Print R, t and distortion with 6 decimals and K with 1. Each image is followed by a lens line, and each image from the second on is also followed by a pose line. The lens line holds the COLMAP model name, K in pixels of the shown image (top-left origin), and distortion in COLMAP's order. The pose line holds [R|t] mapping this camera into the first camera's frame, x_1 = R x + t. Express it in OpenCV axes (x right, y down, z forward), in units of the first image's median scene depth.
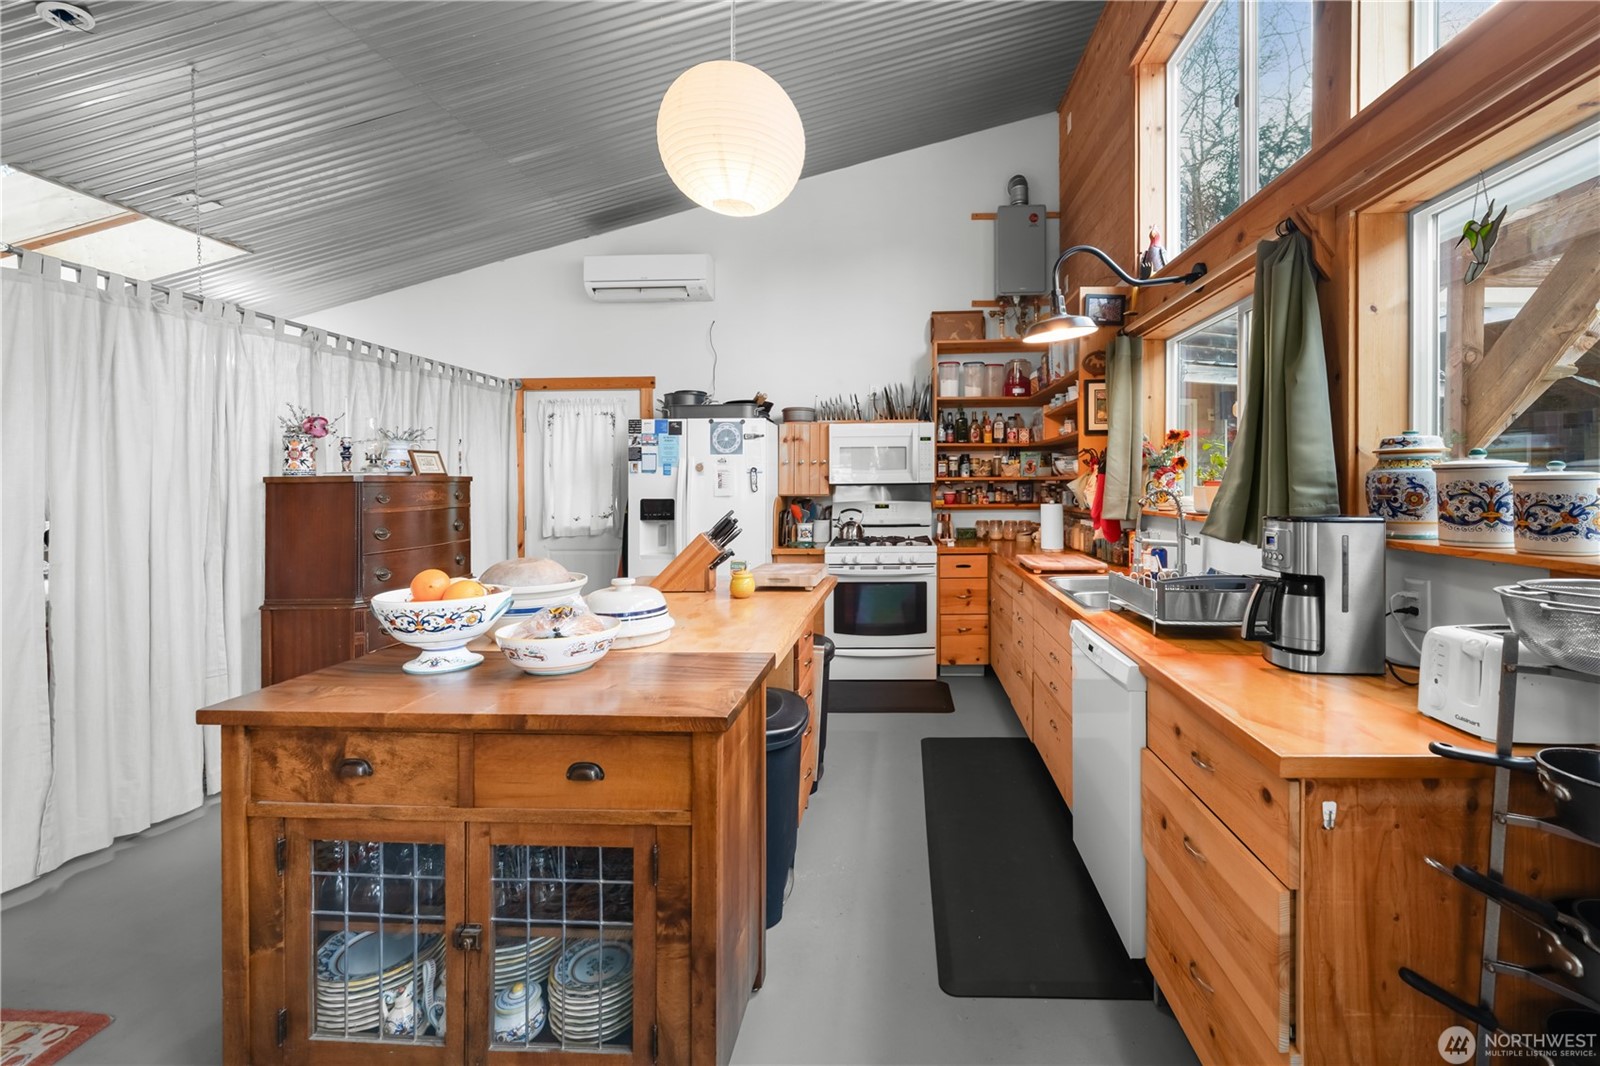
lens RADIAL K [[681.1, 0, 878.0], [0, 681.1, 497.9], [0, 0, 1]] dist [-0.000421, 0.000574]
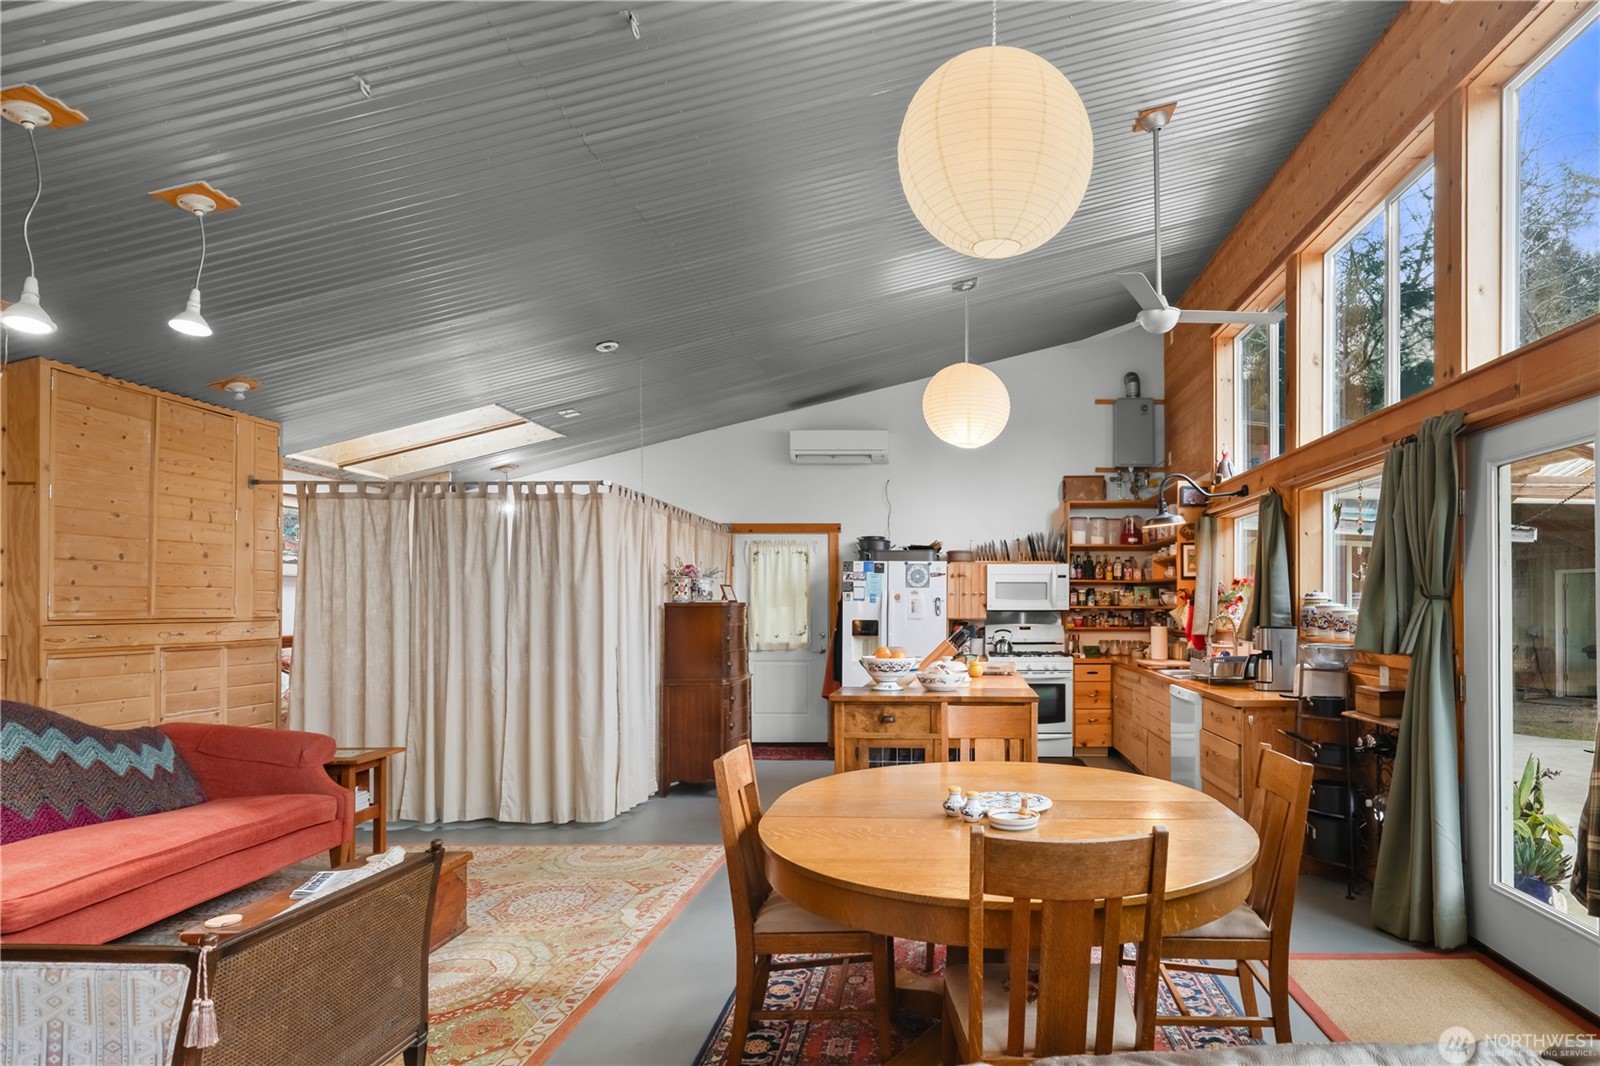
lens RADIAL K [[890.2, 0, 922.9], [0, 890.2, 590.3], [0, 0, 1]] dist [0.005607, 0.004699]
pose [[0.999924, 0.009675, -0.007704, -0.196151], [-0.009997, 0.999028, -0.042927, 0.017077], [0.007281, 0.043001, 0.999049, -0.756266]]
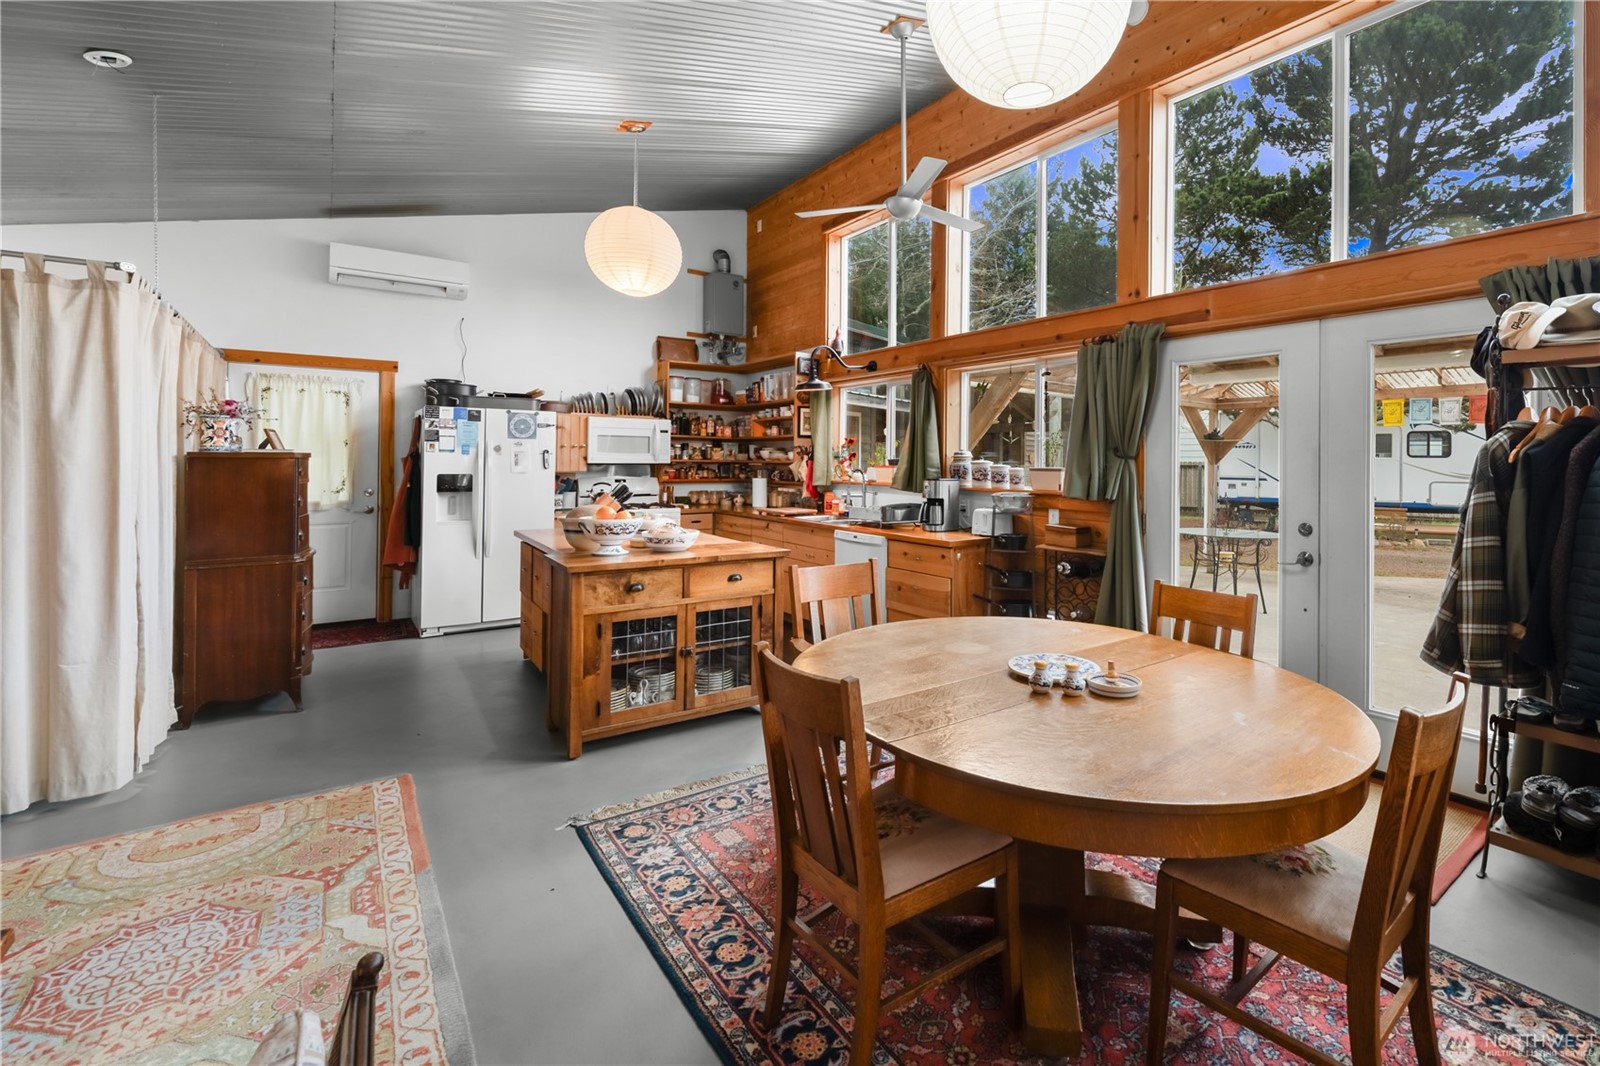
lens RADIAL K [[727.7, 0, 897.8], [0, 727.7, 451.1], [0, 0, 1]] dist [0.003249, -0.001087]
pose [[0.778385, 0.023704, 0.627340, -0.518476], [0.000468, 0.999265, -0.038339, 0.010432], [-0.627787, 0.030136, 0.777801, -0.467882]]
